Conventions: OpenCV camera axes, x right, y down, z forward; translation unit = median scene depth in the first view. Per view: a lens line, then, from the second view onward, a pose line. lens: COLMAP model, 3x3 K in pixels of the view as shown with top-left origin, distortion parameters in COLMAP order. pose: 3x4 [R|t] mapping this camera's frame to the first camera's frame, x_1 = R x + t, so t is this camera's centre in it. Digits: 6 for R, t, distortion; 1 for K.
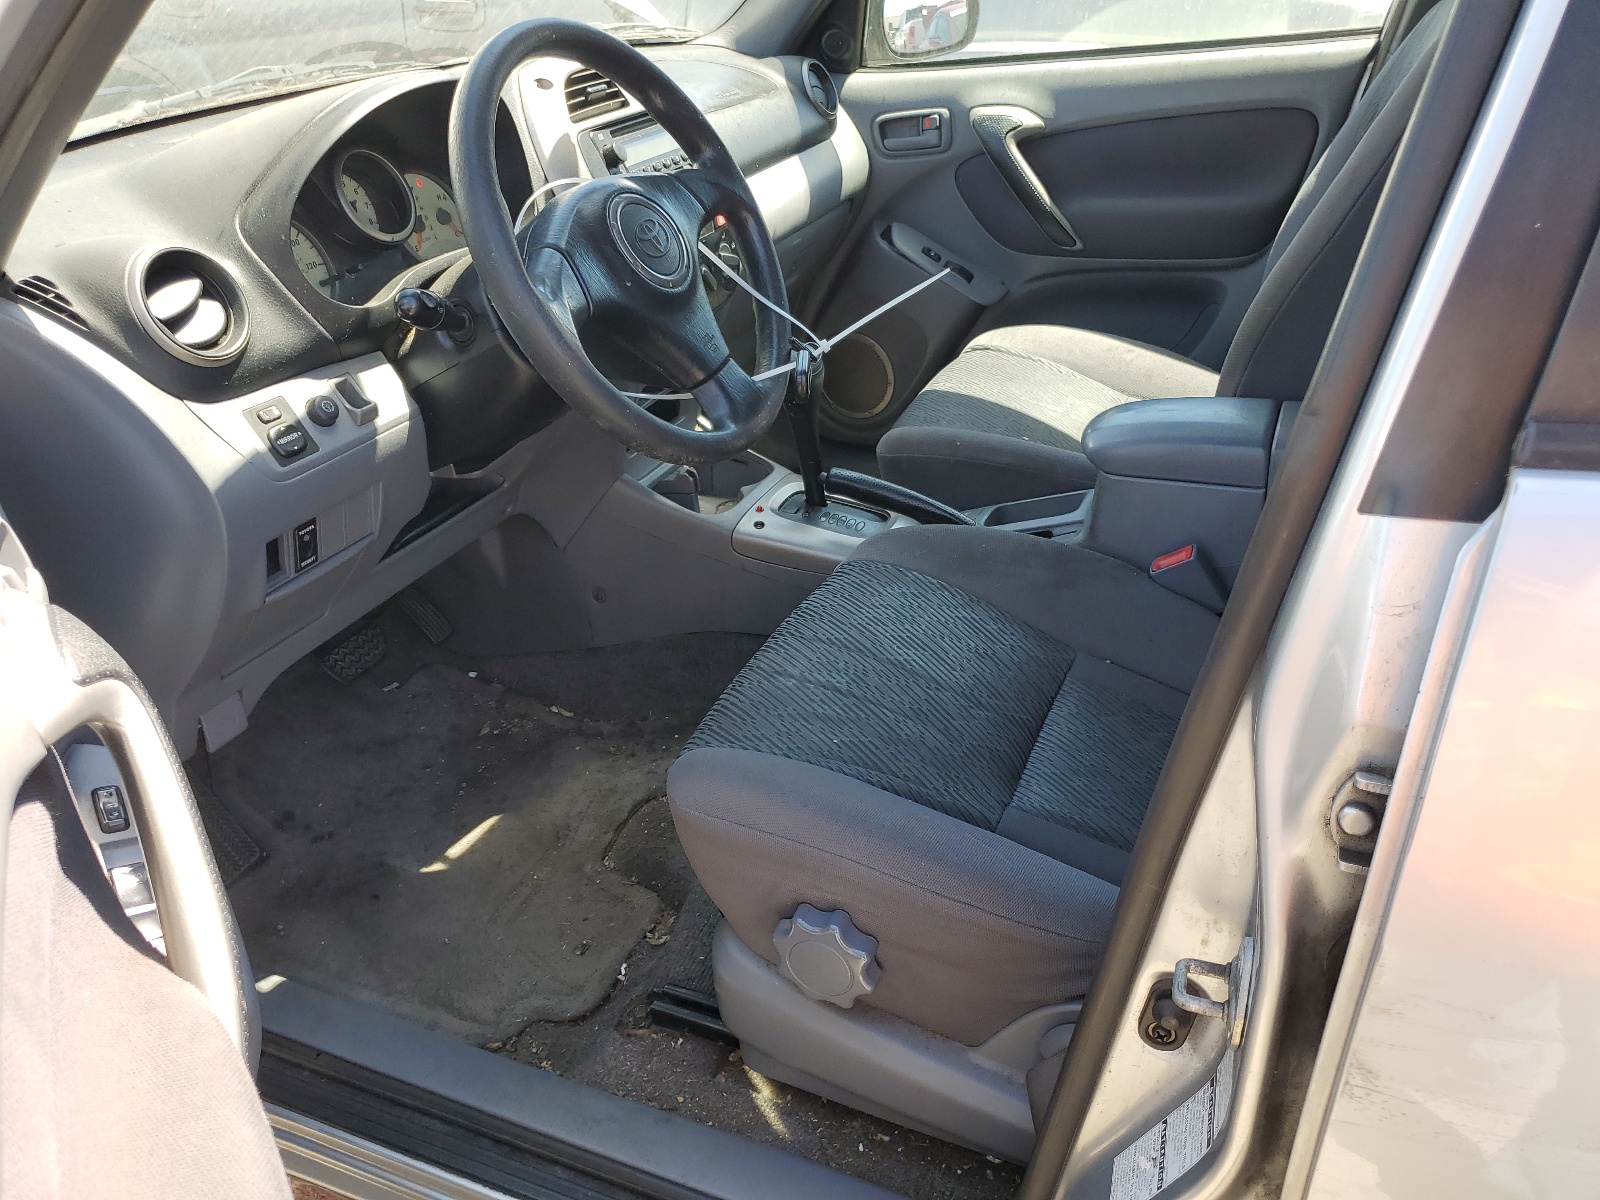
lens RADIAL K [[1221.4, 0, 799.9], [0, 1221.4, 602.1], [0, 0, 1]] dist [0.023975, -0.001484]
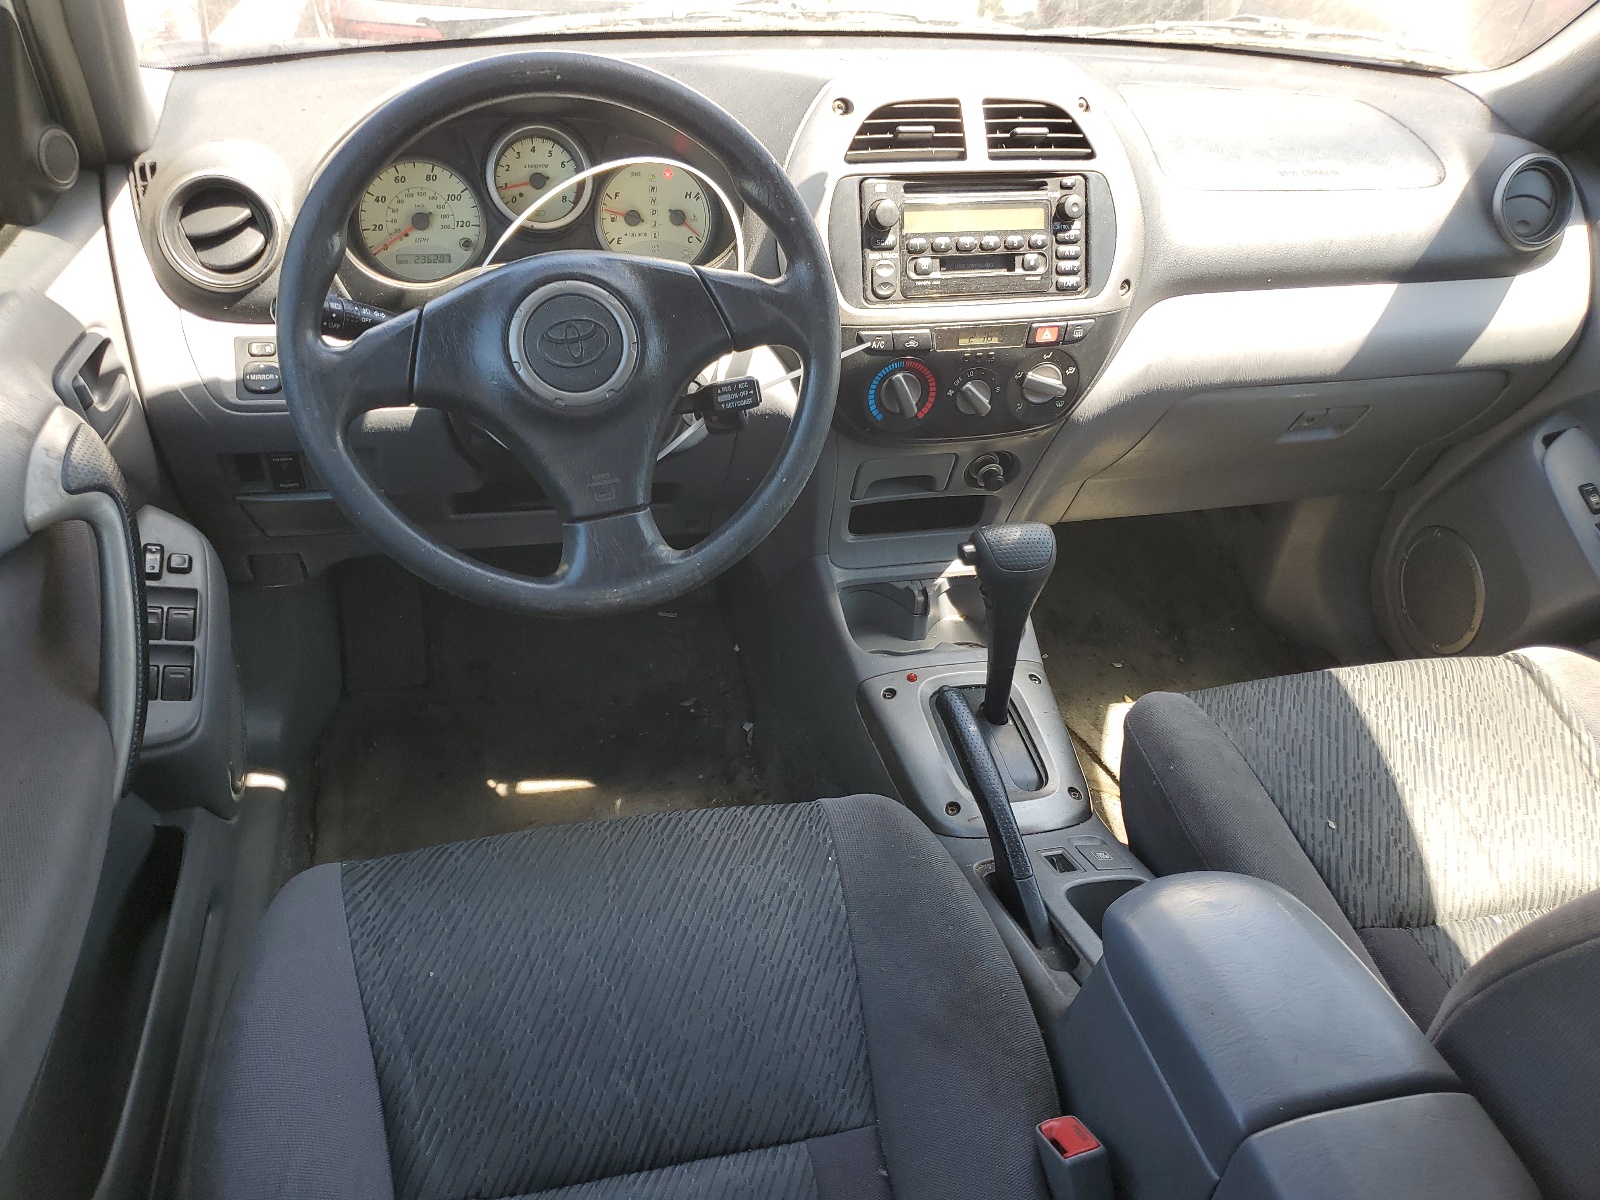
lens RADIAL K [[1221.4, 0, 797.7], [0, 1221.4, 597.3], [0, 0, 1]] dist [0.023975, -0.001484]
pose [[0.598780, 0.529068, -0.601290, 0.432642], [-0.466228, 0.840694, 0.275435, -0.355818], [0.651225, 0.115413, 0.750057, 0.404366]]
